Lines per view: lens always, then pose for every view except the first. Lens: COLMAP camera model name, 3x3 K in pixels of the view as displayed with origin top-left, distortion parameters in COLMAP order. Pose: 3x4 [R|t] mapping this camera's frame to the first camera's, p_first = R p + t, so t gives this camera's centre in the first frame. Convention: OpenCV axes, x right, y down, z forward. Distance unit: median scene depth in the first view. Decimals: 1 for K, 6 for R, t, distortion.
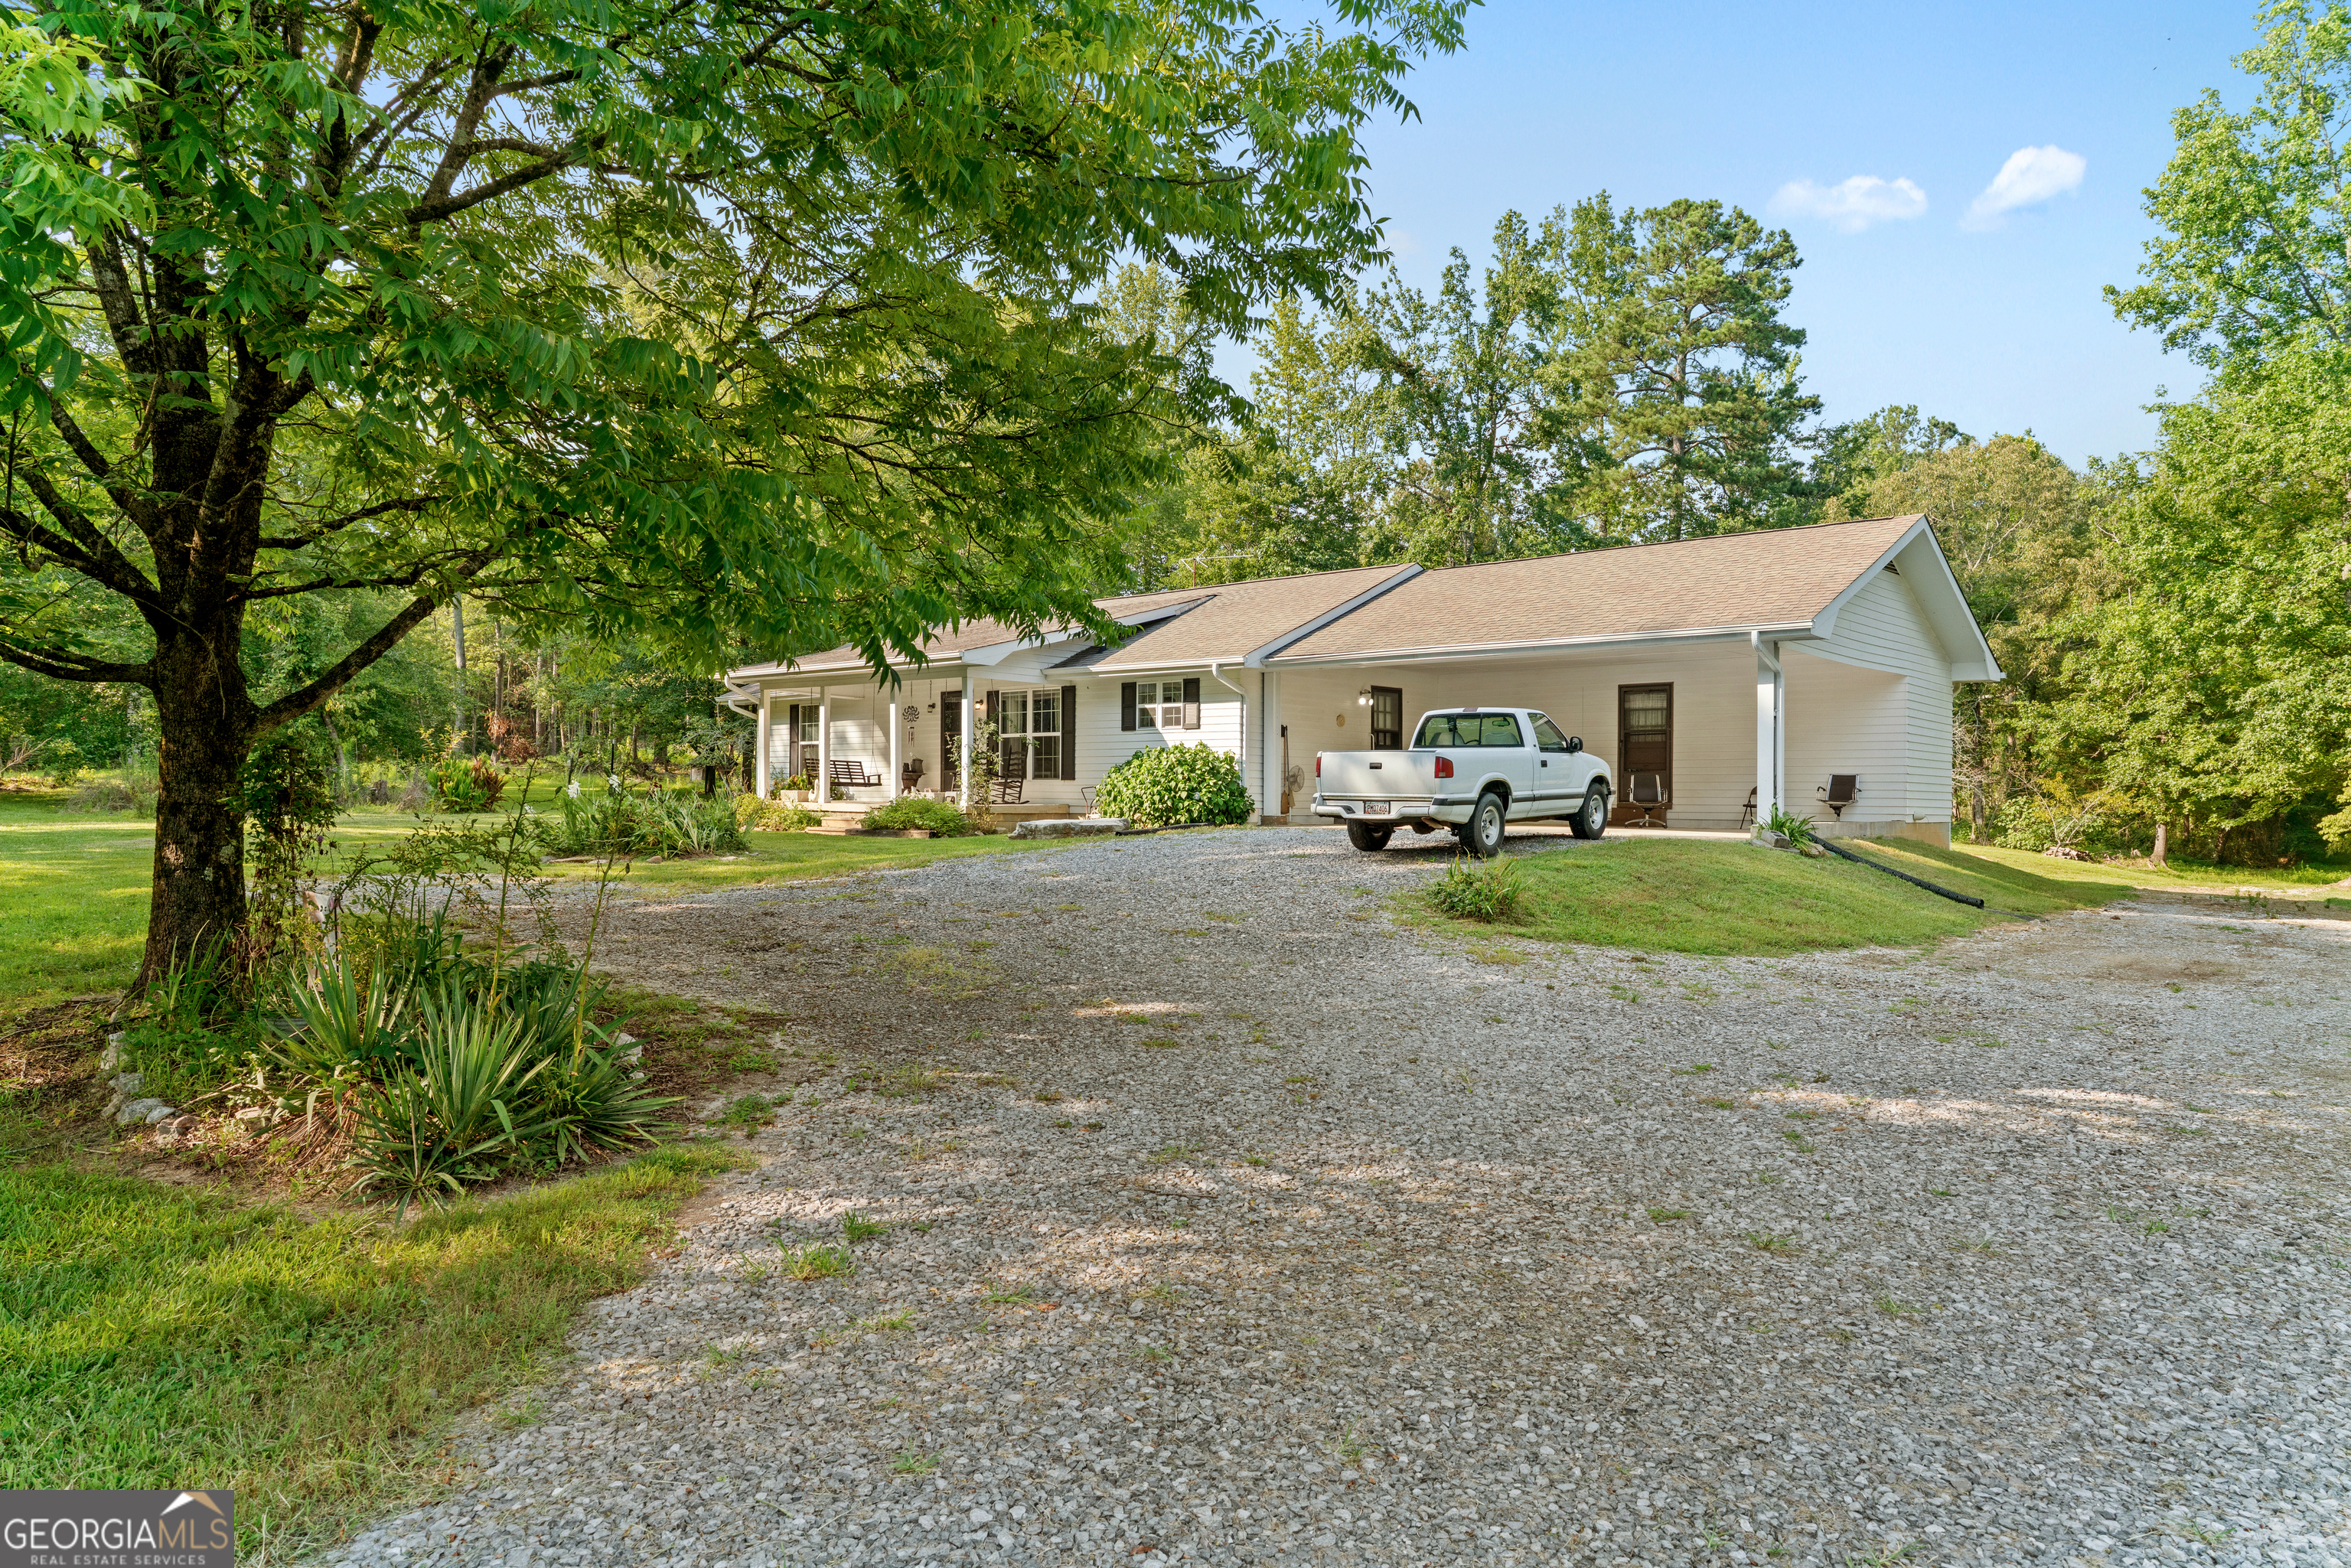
lens RADIAL K [[1443.4, 0, 1175.5], [0, 1443.4, 784.0], [0, 0, 1]] dist [0.005339, 0.001716]
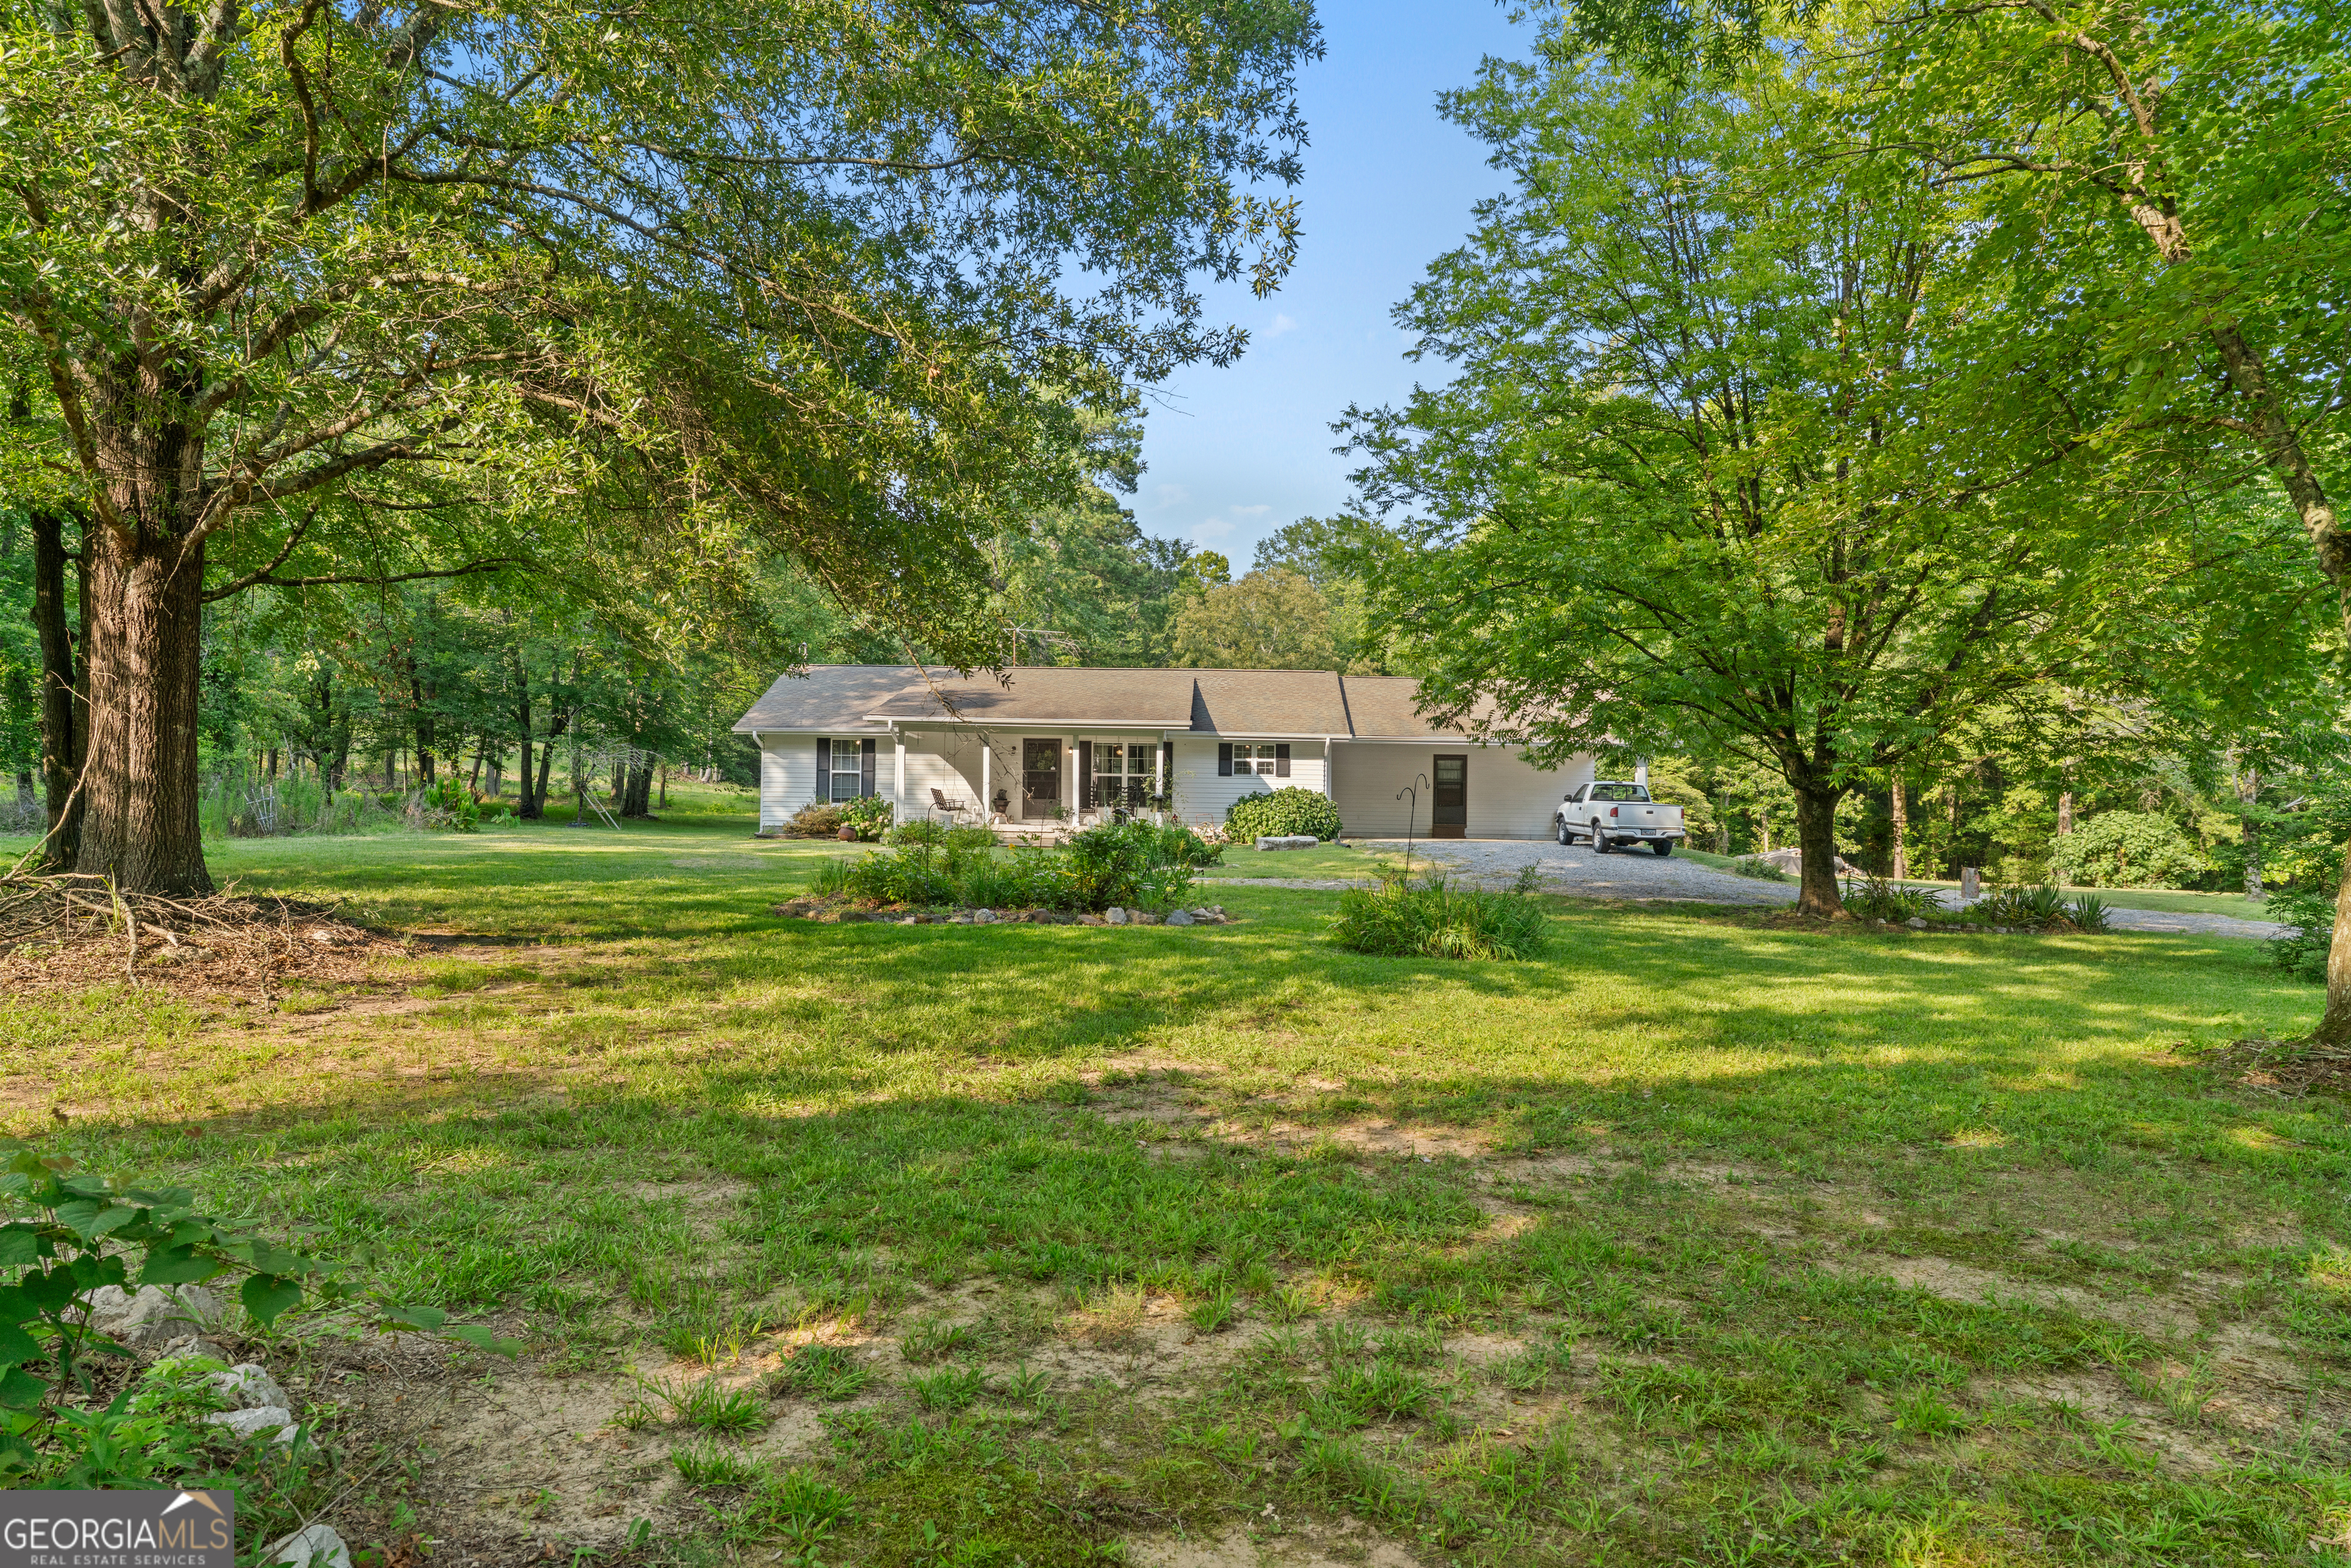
lens RADIAL K [[1443.4, 0, 1175.5], [0, 1443.4, 784.0], [0, 0, 1]] dist [0.005339, 0.001716]
pose [[0.754855, 0.016664, 0.655680, -0.863444], [-0.012947, 0.999861, -0.010505, -0.010006], [-0.655764, -0.000559, 0.754966, -0.061706]]
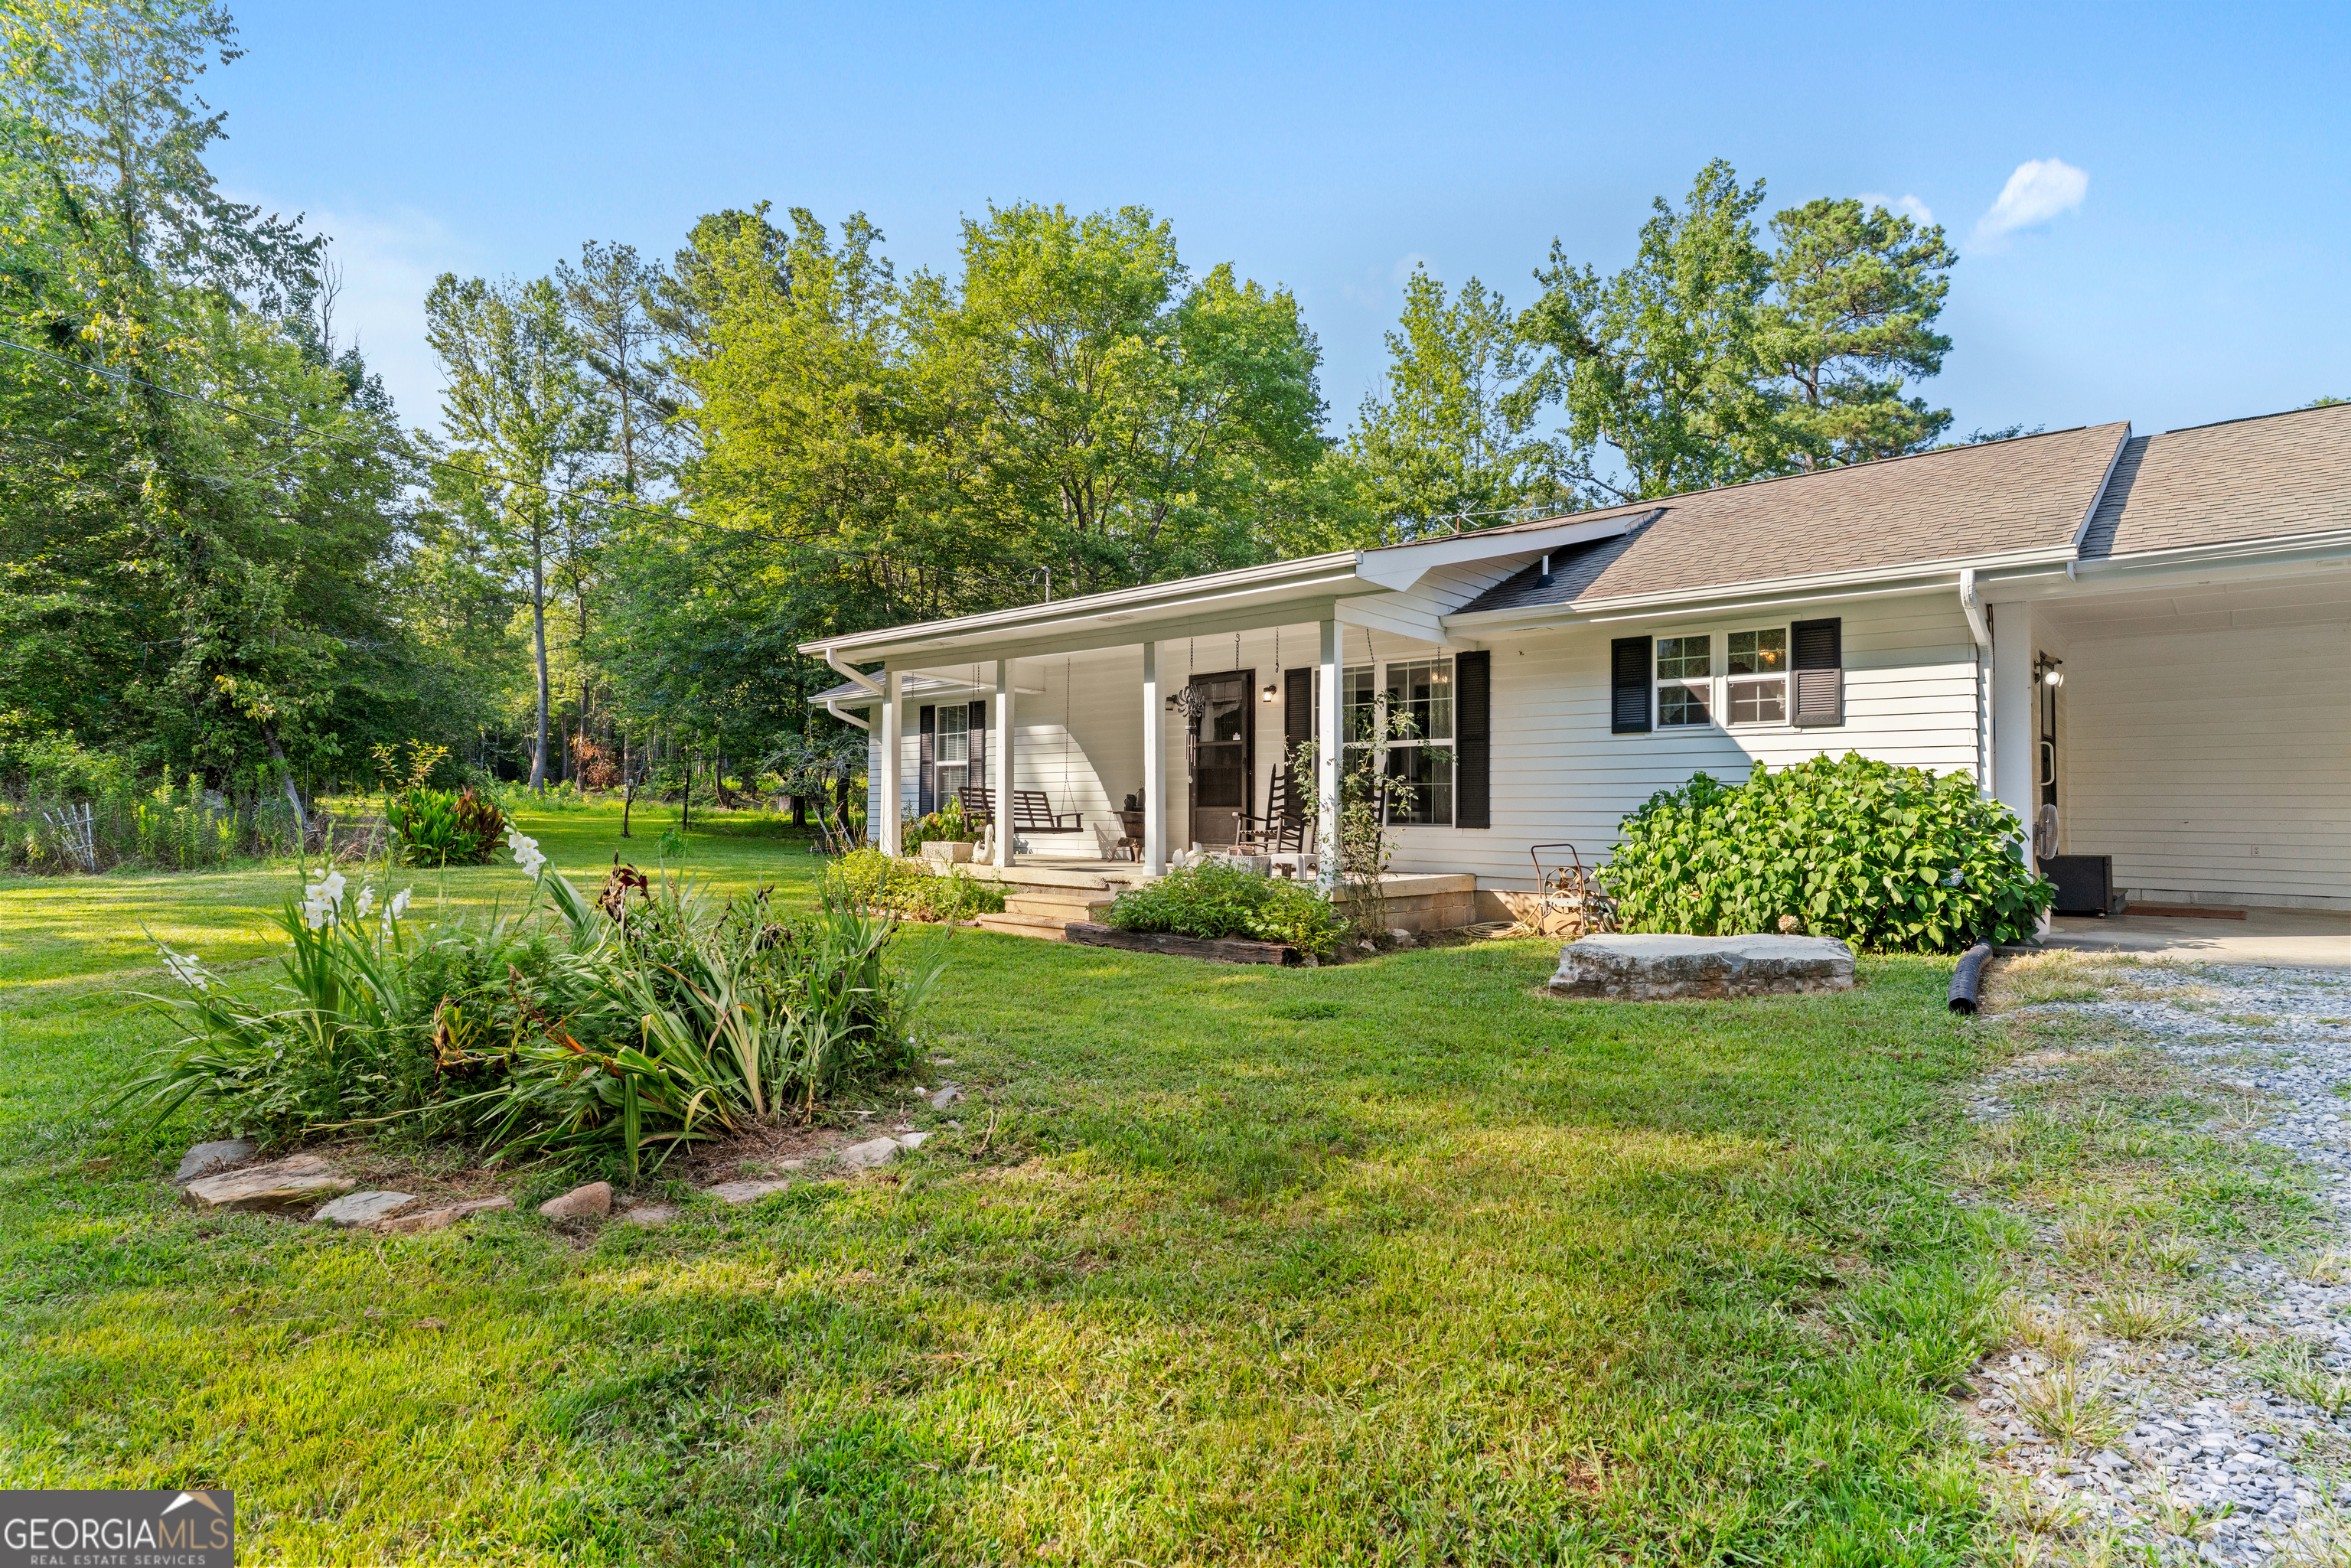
lens RADIAL K [[1161.4, 0, 1174.4], [0, 1161.4, 797.9], [0, 0, 1]] dist [0.004843, 0.000354]
pose [[0.999998, 0.000044, 0.001947, -0.161337], [-0.000030, 0.999972, -0.007425, -0.009326], [-0.001948, 0.007425, 0.999971, 0.497238]]
